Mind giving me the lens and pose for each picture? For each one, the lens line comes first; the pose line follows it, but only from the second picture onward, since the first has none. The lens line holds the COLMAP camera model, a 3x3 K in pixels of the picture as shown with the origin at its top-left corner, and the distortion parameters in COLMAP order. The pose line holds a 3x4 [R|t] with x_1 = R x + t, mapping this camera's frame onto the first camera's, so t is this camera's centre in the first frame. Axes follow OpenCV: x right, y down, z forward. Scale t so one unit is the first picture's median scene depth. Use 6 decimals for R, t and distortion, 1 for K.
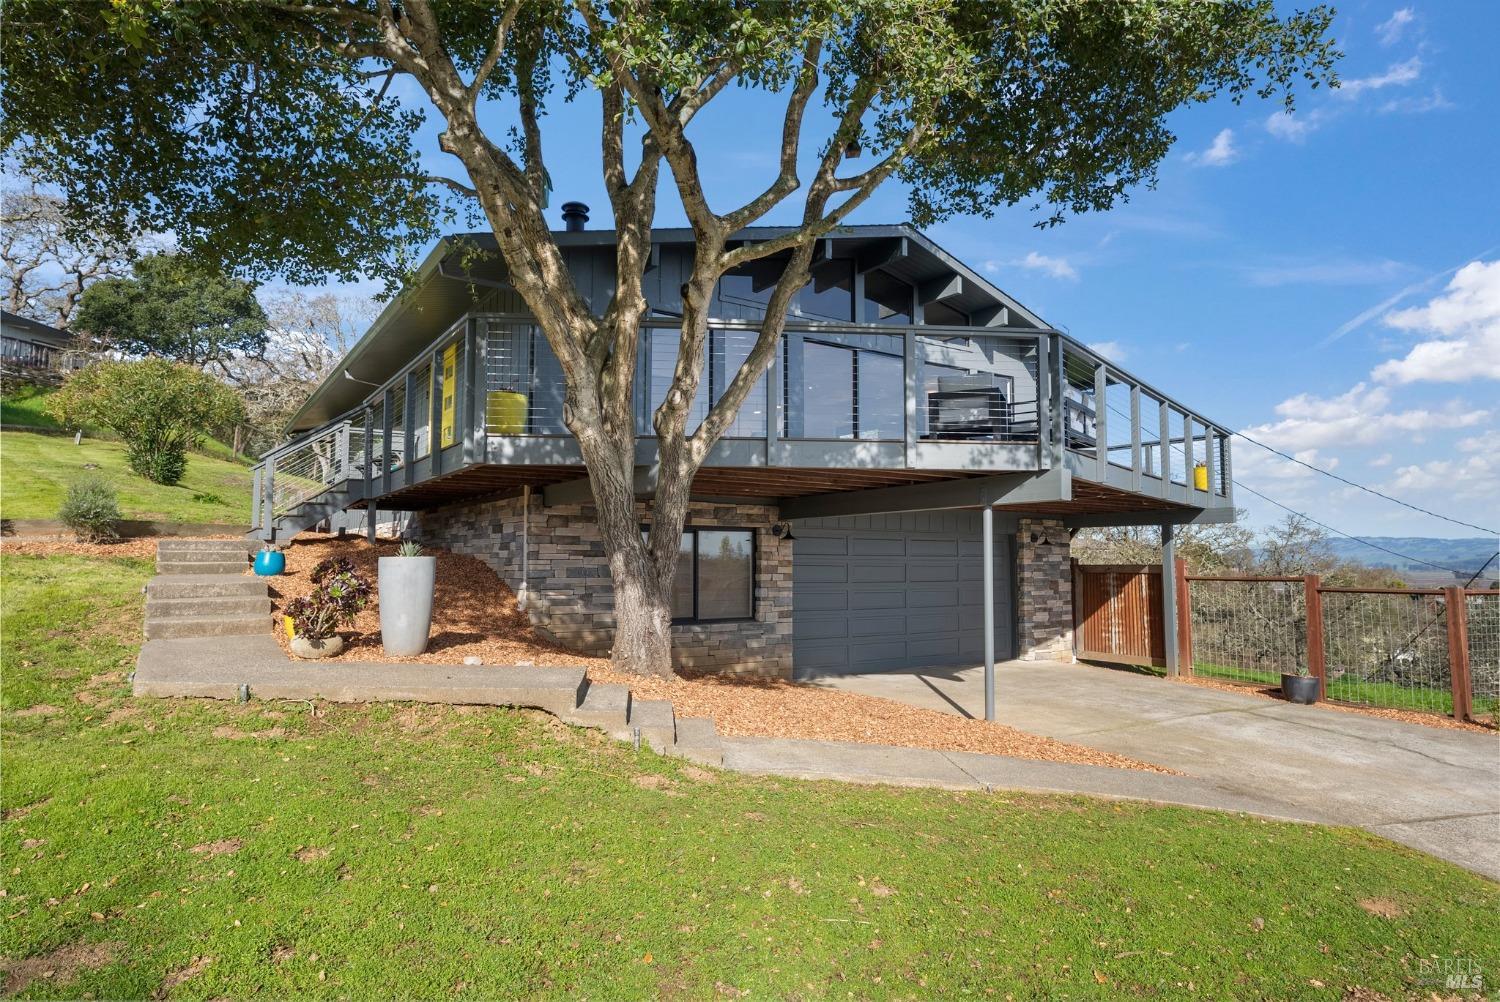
lens RADIAL K [[856.3, 0, 750.0], [0, 856.3, 501.0], [0, 0, 1]] dist [0.000932, 0.000585]
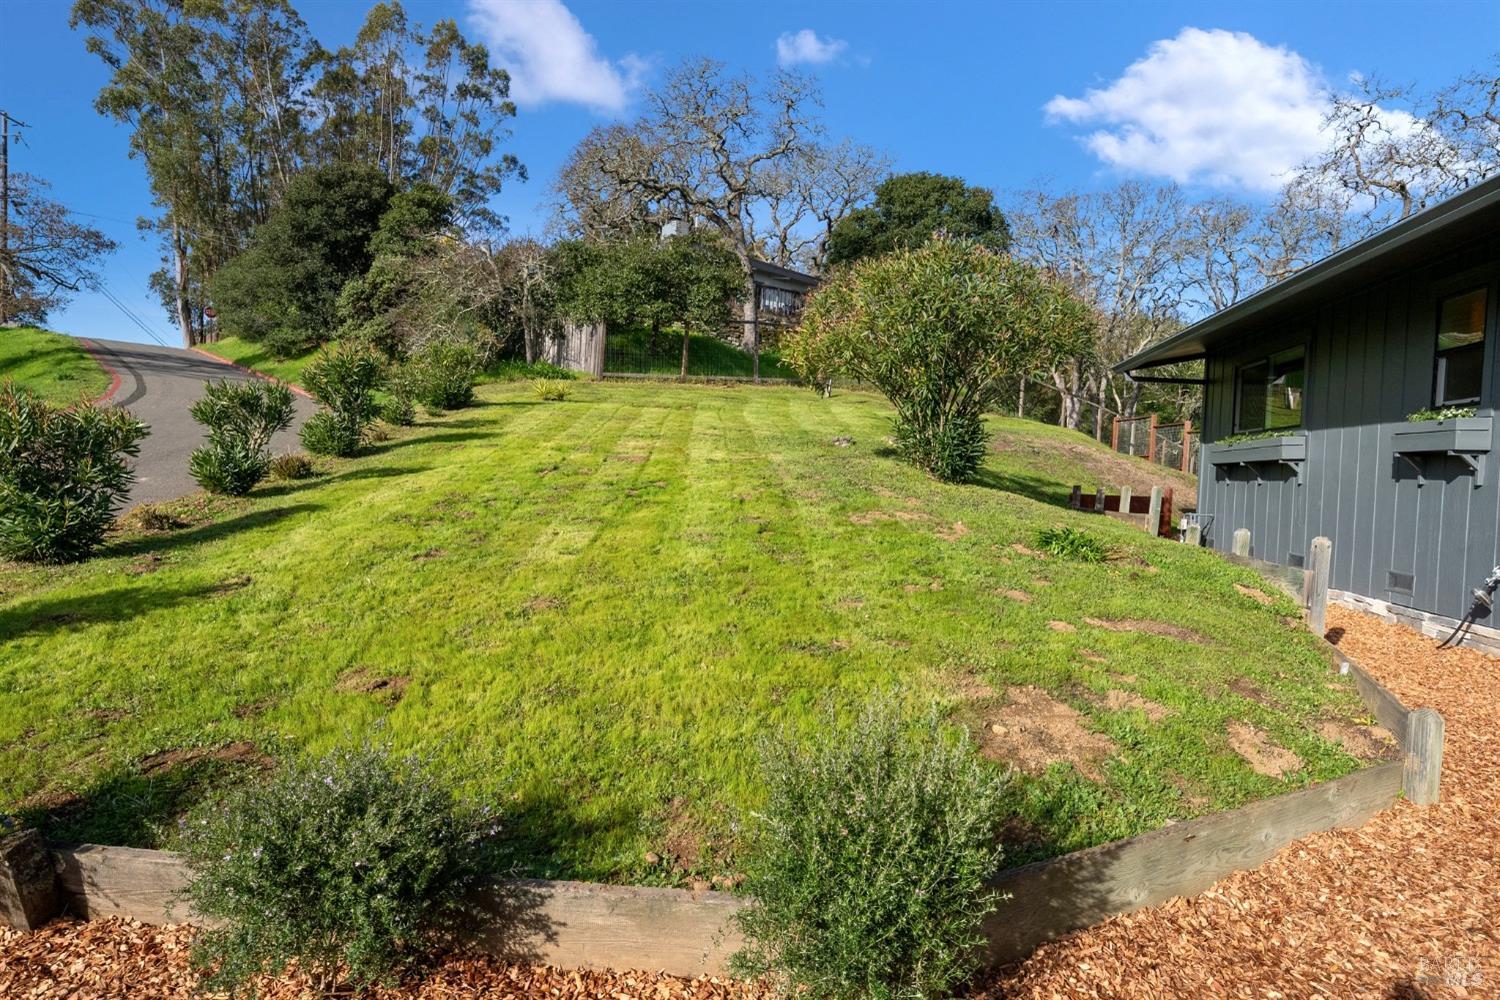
lens RADIAL K [[856.3, 0, 750.0], [0, 856.3, 500.0], [0, 0, 1]] dist [0.000932, 0.000585]
pose [[0.726072, 0.045160, -0.686134, -0.201973], [0.012683, 0.996792, 0.079028, -0.025859], [0.687502, -0.066082, 0.723170, 0.259917]]
